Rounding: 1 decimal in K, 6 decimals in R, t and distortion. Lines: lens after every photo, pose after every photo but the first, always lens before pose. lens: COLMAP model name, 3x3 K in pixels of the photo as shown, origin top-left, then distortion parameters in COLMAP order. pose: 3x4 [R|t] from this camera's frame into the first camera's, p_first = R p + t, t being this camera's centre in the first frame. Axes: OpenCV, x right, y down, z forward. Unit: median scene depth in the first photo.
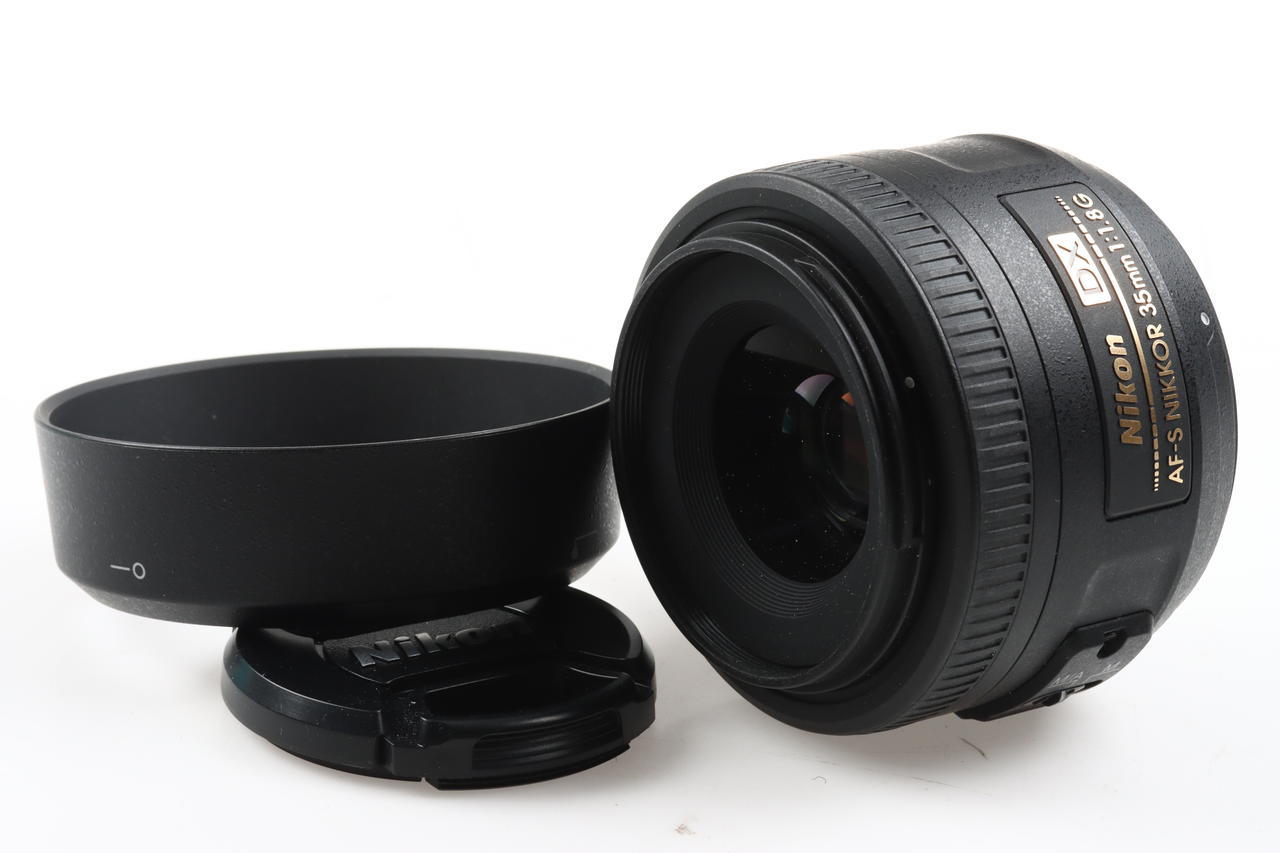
lens RADIAL K [[4294.9, 0, 640.0], [0, 4294.9, 426.5], [0, 0, 1]] dist [-0.070295, -1.609716]
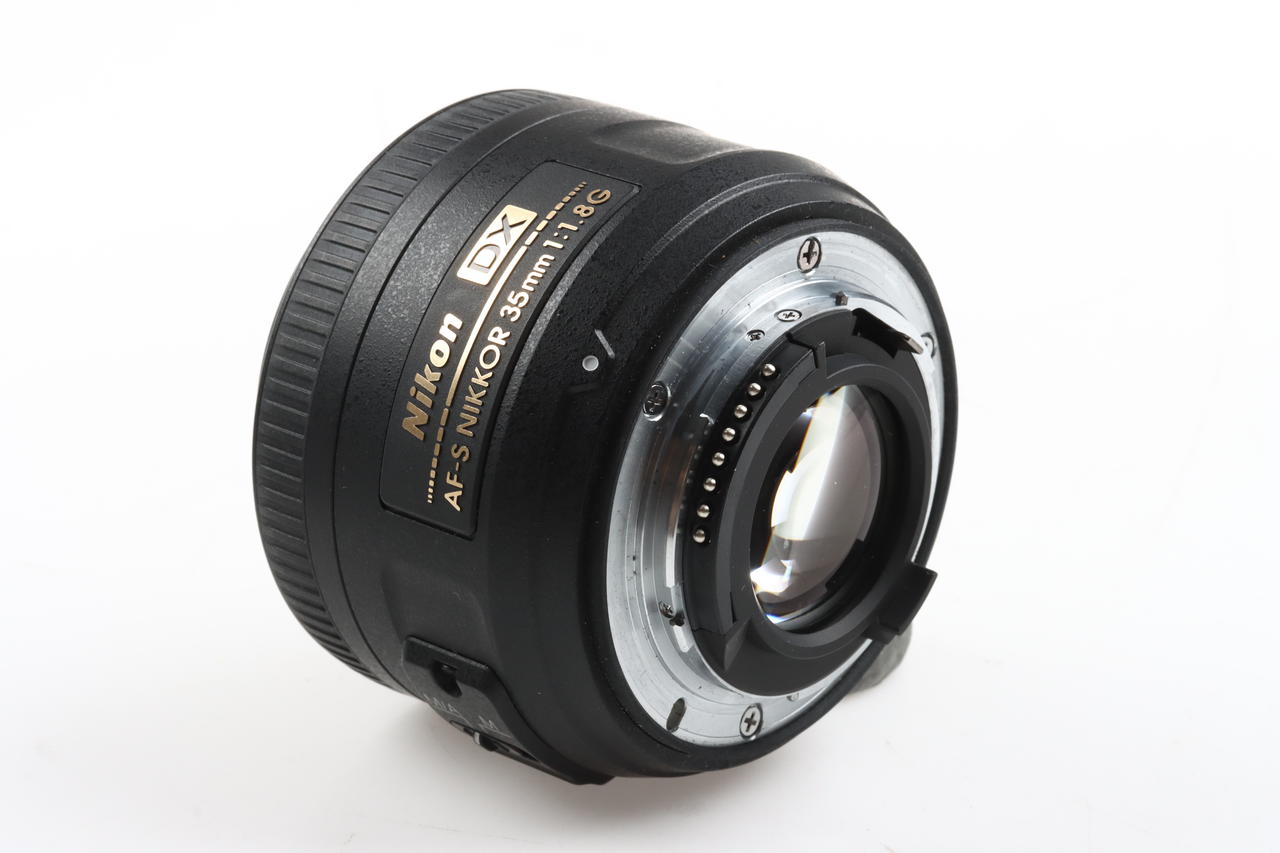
lens RADIAL K [[4294.9, 0, 640.0], [0, 4294.9, 426.5], [0, 0, 1]] dist [-0.070295, -1.609716]
pose [[0.214633, 0.279076, -0.935975, 0.942177], [-0.360423, 0.913303, 0.189665, -0.180128], [0.907760, 0.296638, 0.296610, 0.775393]]
